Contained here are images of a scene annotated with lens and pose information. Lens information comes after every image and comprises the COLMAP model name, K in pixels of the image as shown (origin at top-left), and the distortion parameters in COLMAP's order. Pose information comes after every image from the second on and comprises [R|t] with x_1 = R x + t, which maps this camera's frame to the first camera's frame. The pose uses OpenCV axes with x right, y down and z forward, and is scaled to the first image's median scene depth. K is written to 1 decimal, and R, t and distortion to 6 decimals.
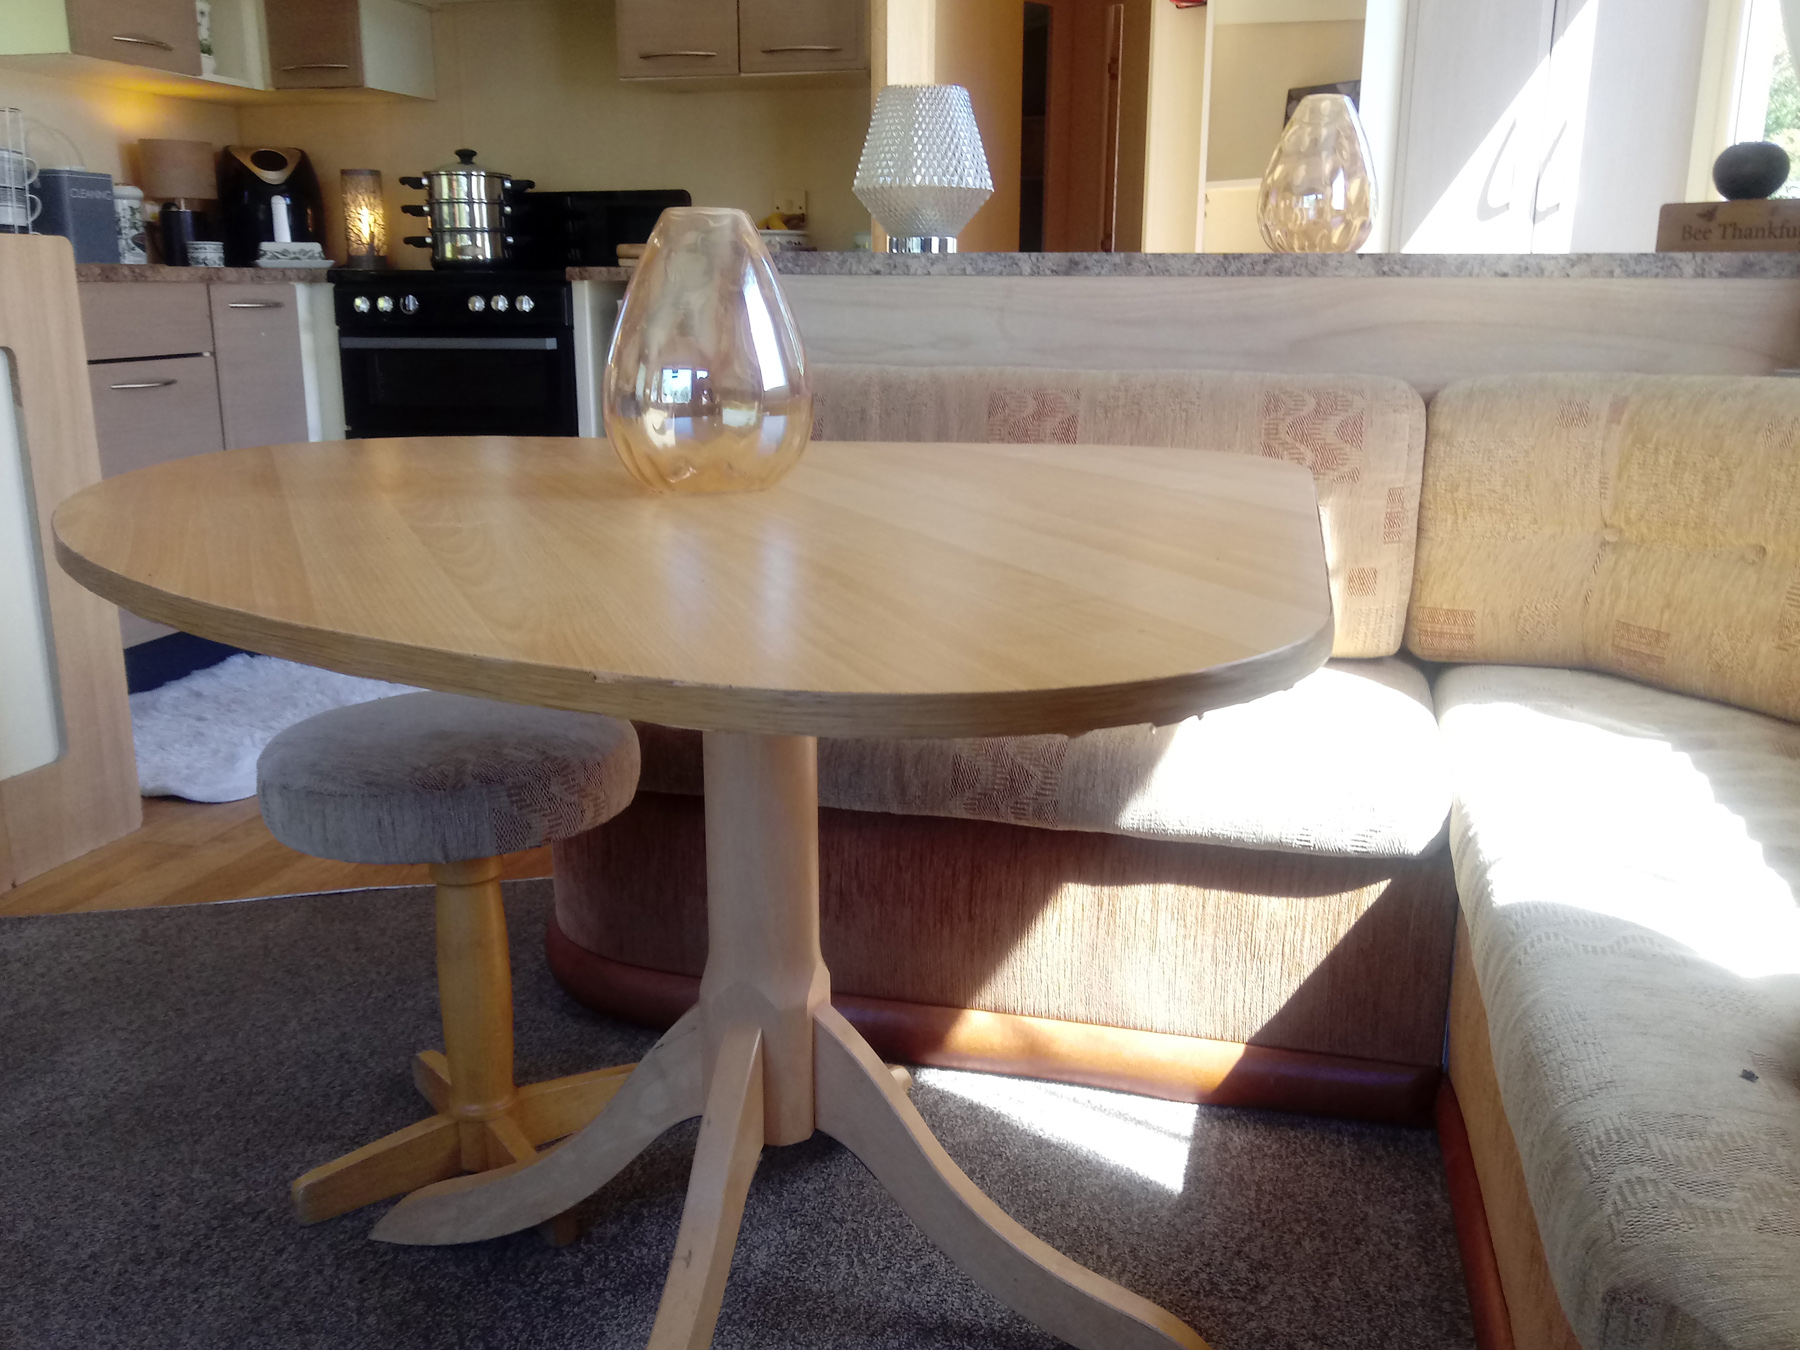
lens RADIAL K [[1503.0, 0, 904.1], [0, 1503.0, 632.0], [0, 0, 1]] dist [0.016514, -0.014668]
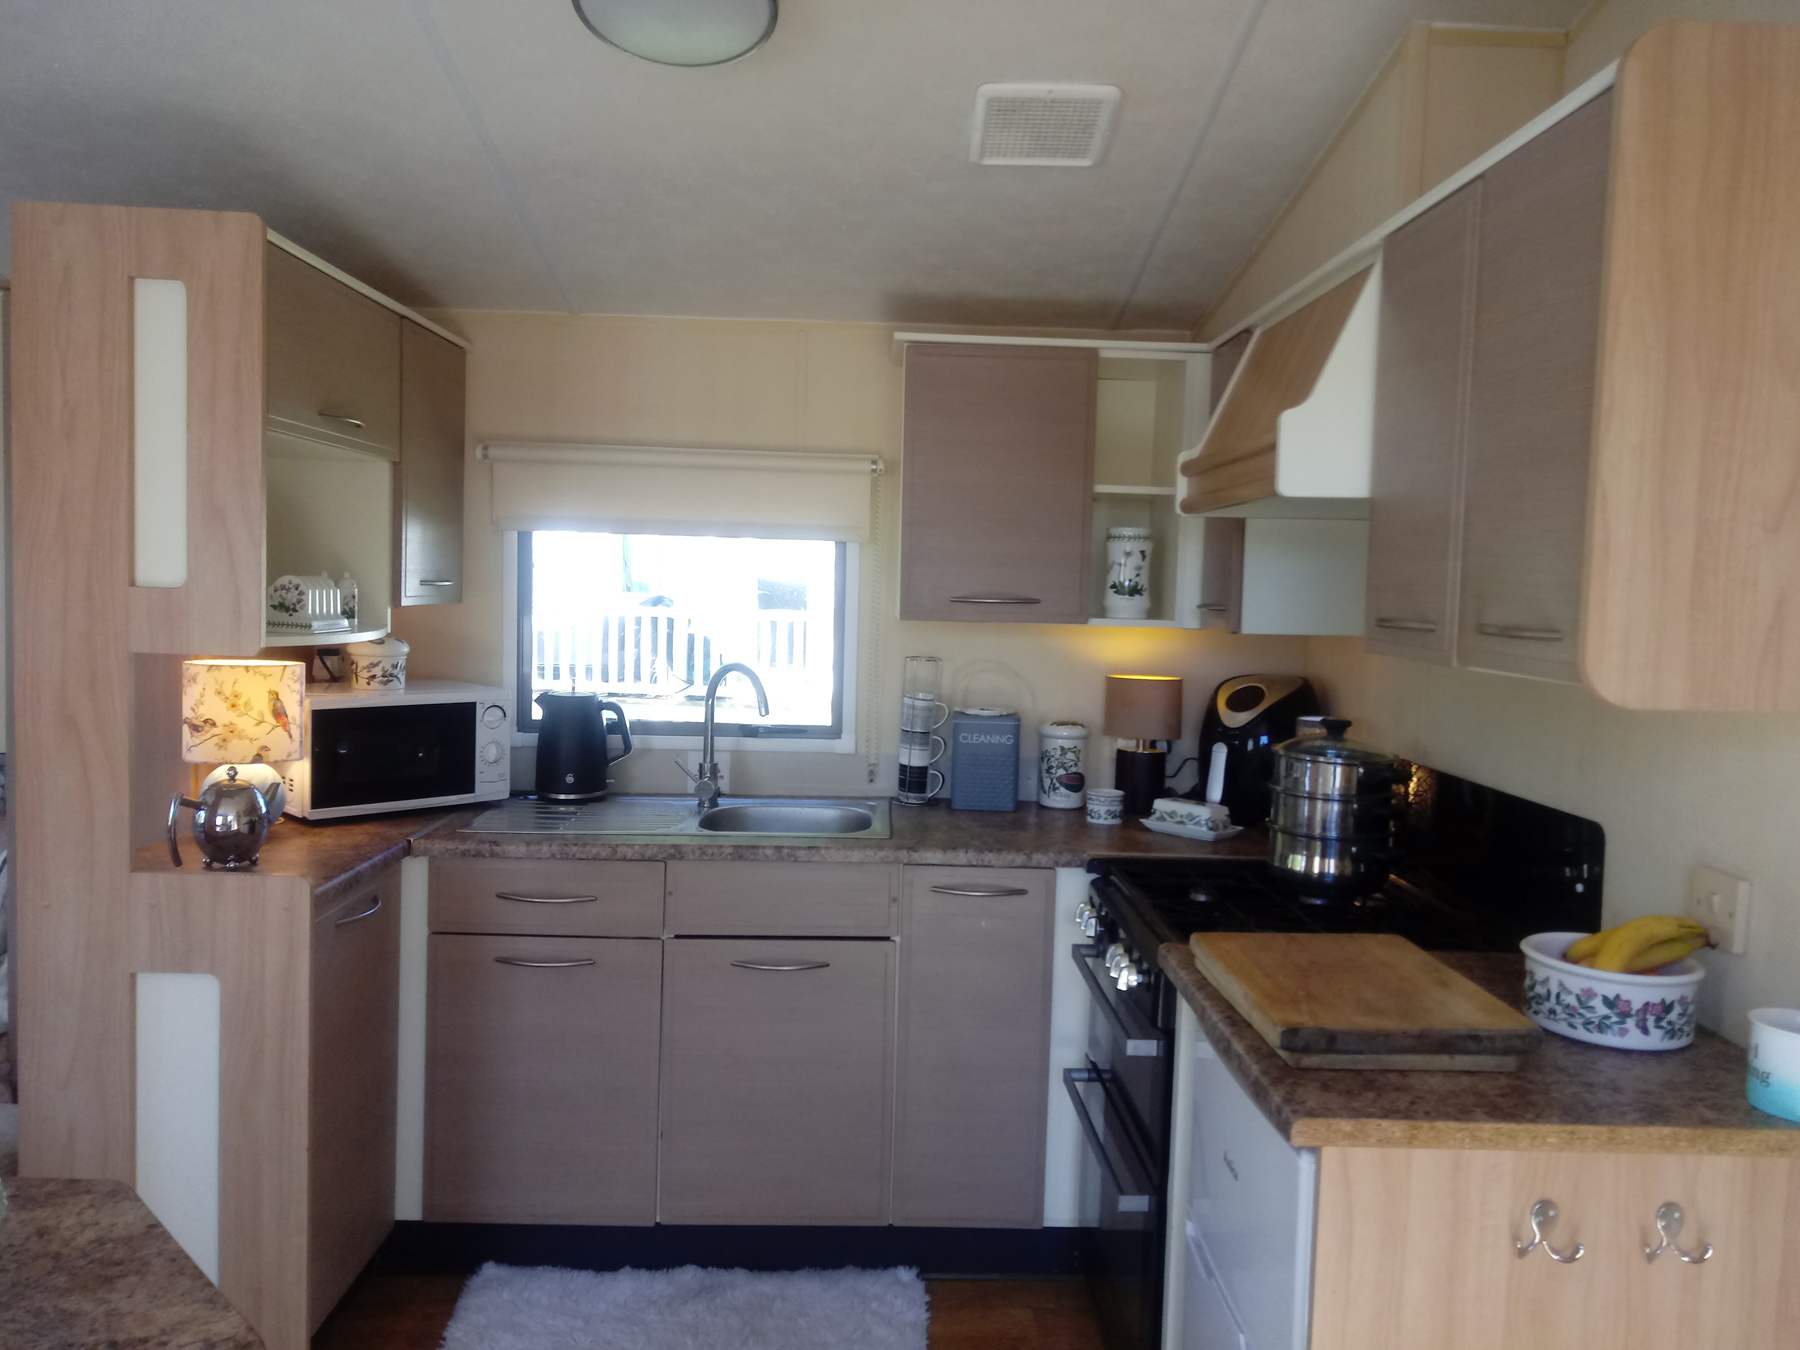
lens RADIAL K [[1349.2, 0, 904.8], [0, 1349.2, 669.4], [0, 0, 1]] dist [0.074205, -0.100759]
pose [[0.264049, 0.070274, -0.961946, 0.279669], [-0.264251, 0.964452, -0.002079, -0.298194], [0.927604, 0.254744, 0.273233, 0.654695]]
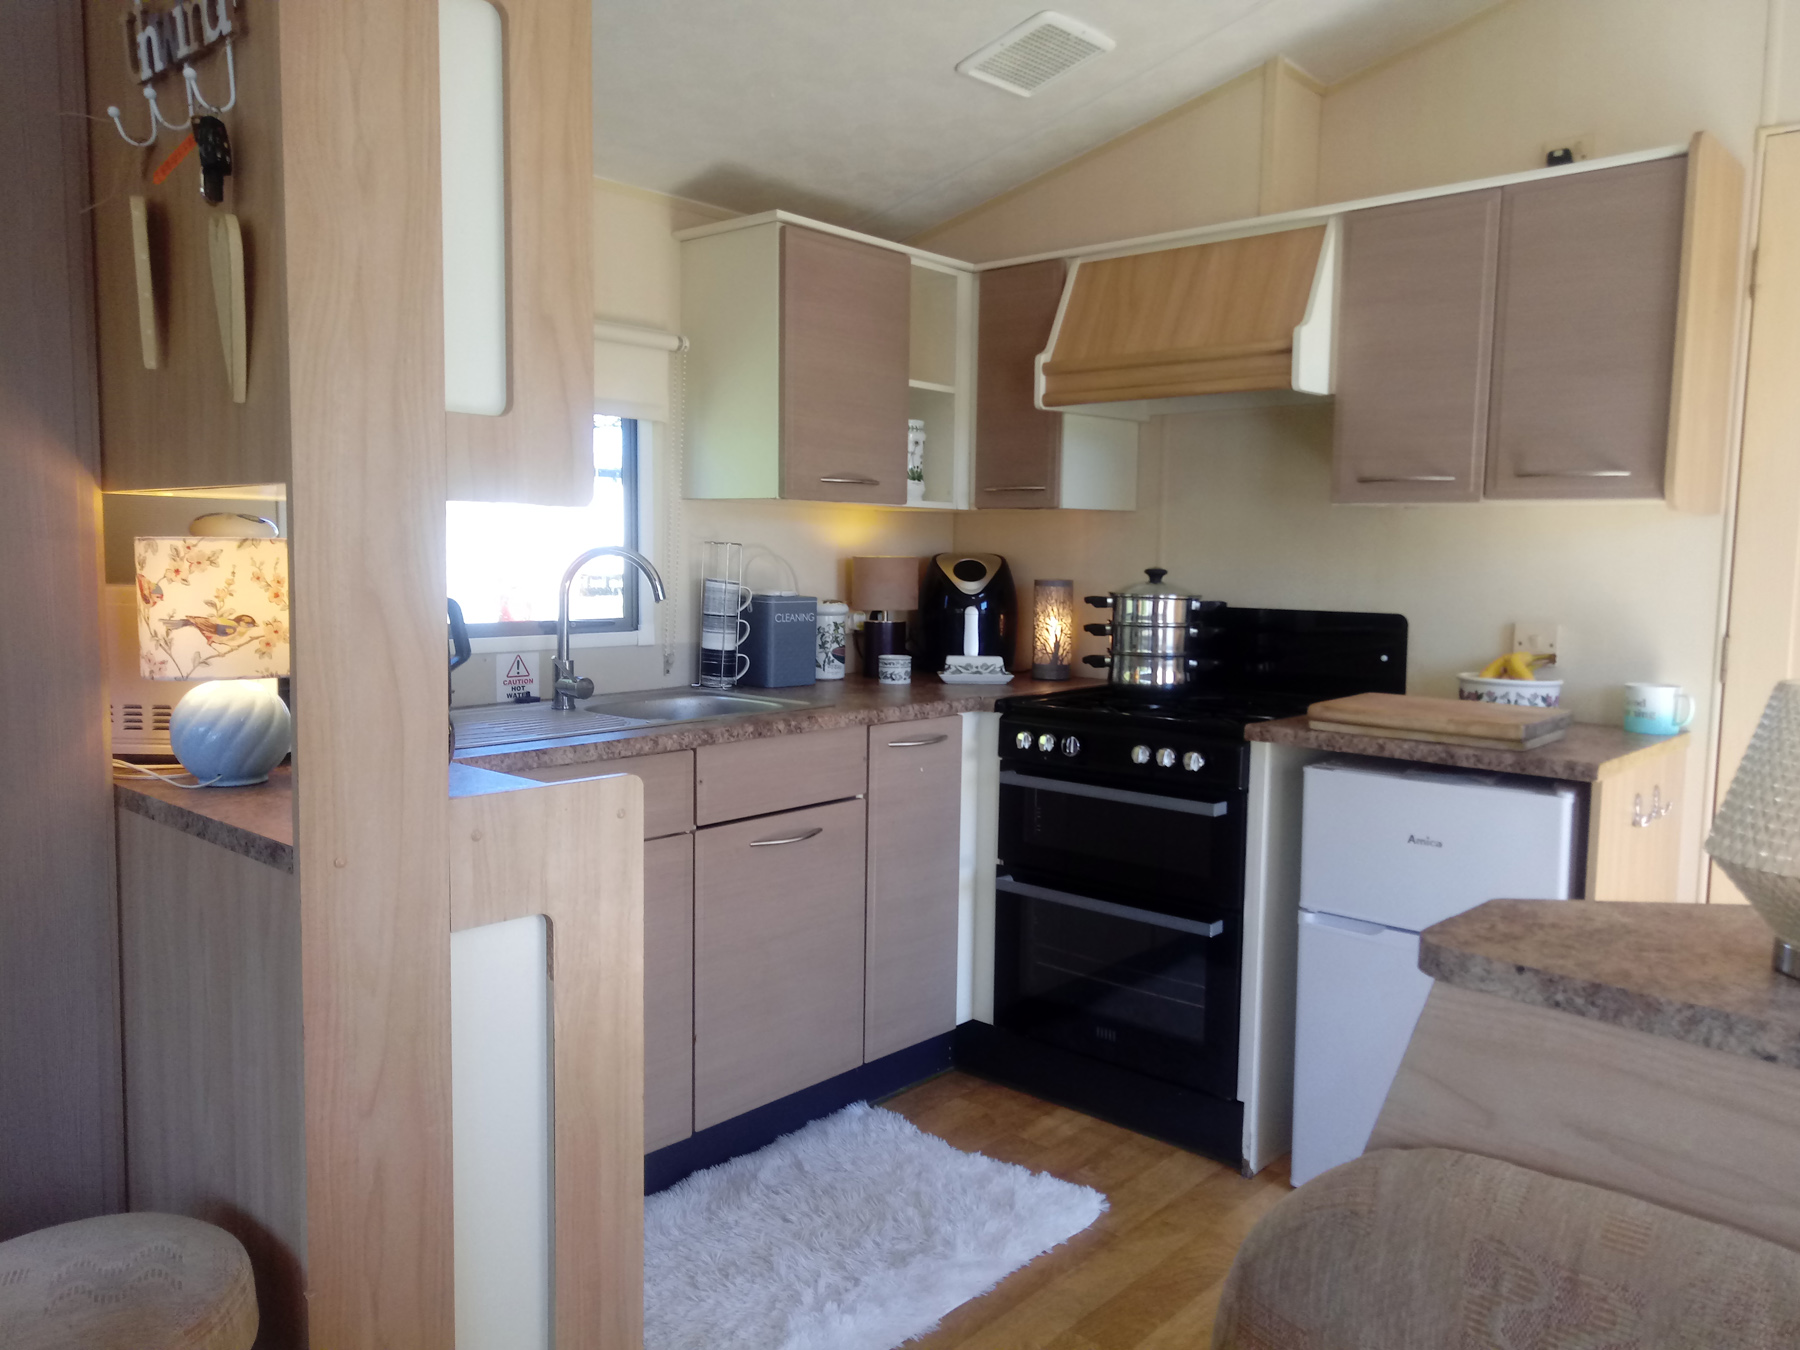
lens RADIAL K [[1349.2, 0, 904.8], [0, 1349.2, 669.4], [0, 0, 1]] dist [0.074205, -0.100759]
pose [[0.884800, 0.052388, -0.463016, -0.036653], [-0.128189, 0.982686, -0.133777, -0.130069], [0.447991, 0.177720, 0.876196, 0.209011]]
